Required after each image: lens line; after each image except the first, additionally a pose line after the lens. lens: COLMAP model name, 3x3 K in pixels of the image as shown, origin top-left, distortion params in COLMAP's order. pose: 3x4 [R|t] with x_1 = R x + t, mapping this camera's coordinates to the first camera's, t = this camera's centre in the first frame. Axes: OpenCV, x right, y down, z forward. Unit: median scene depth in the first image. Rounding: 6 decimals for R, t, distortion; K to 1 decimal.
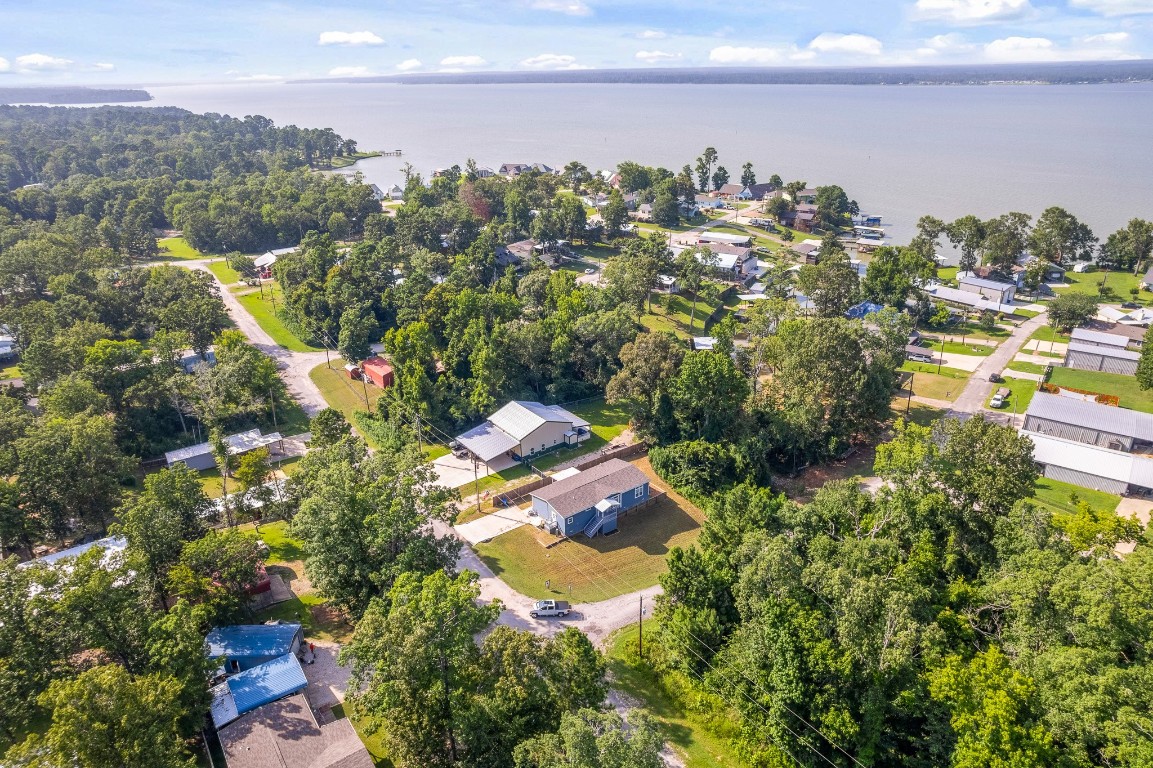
lens RADIAL K [[781.0, 0, 579.9], [0, 781.0, 391.9], [0, 0, 1]] dist [-0.097078, 0.091500]
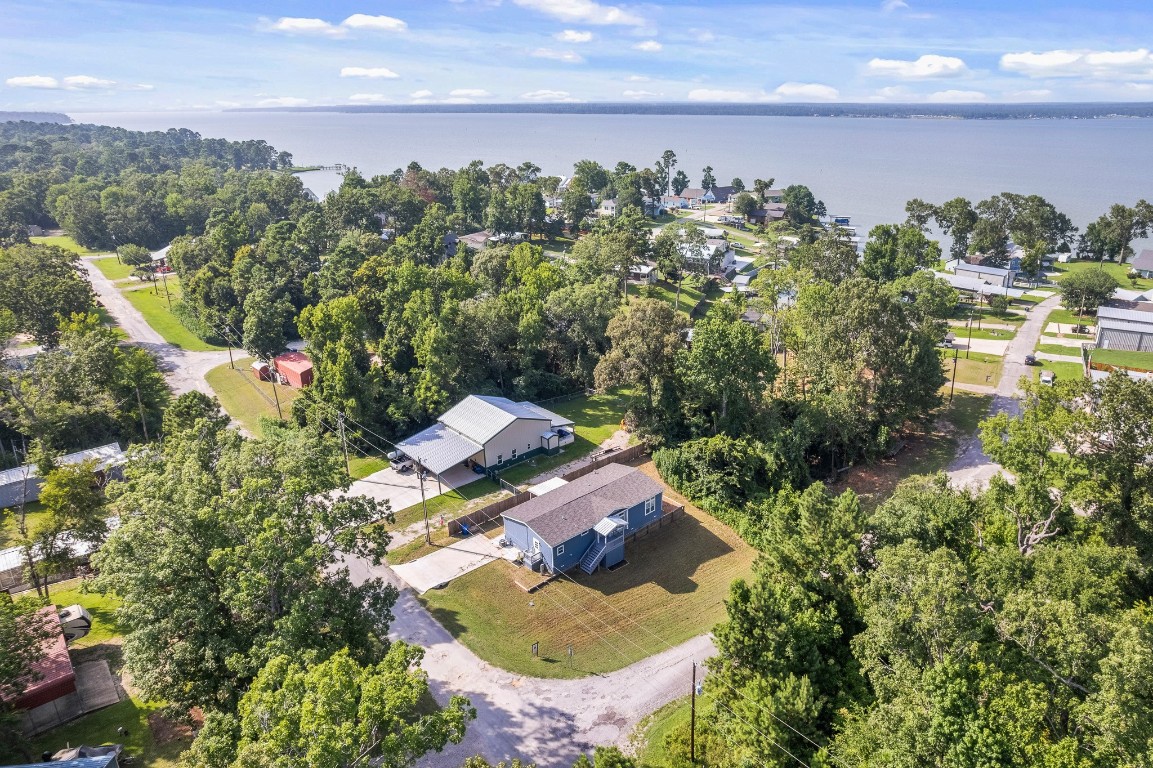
lens RADIAL K [[776.3, 0, 567.2], [0, 776.3, 346.3], [0, 0, 1]] dist [-0.087083, 0.087811]
pose [[0.998156, -0.038724, 0.046735, -0.024501], [0.043427, 0.993607, -0.104212, 0.043542], [-0.042401, 0.106049, 0.993456, 0.227782]]
